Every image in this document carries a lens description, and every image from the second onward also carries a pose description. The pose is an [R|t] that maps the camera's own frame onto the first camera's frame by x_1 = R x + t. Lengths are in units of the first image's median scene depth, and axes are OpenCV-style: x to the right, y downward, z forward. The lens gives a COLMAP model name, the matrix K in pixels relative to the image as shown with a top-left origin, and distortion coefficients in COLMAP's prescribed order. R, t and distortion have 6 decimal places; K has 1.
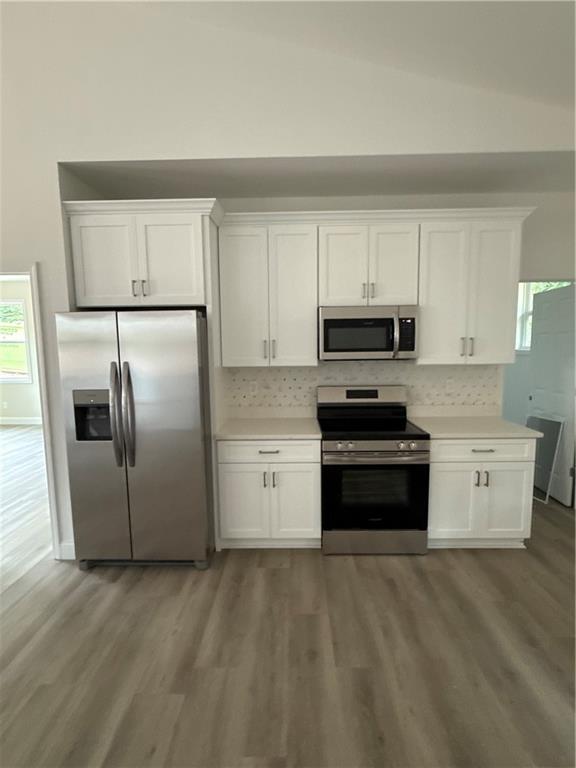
lens RADIAL K [[388.2, 0, 286.7], [0, 388.2, 386.1], [0, 0, 1]] dist [-0.026550, -0.000041]
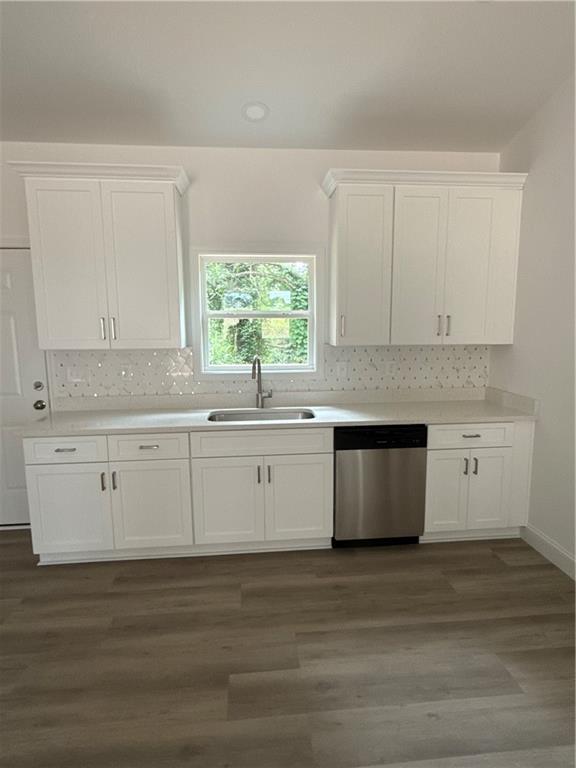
lens RADIAL K [[438.9, 0, 288.6], [0, 438.9, 383.2], [0, 0, 1]] dist [0.041134, 0.000361]
pose [[0.989240, -0.011438, 0.145856, -0.133324], [0.006924, 0.999482, 0.031421, 0.001271], [-0.146140, -0.030073, 0.988807, 0.004001]]
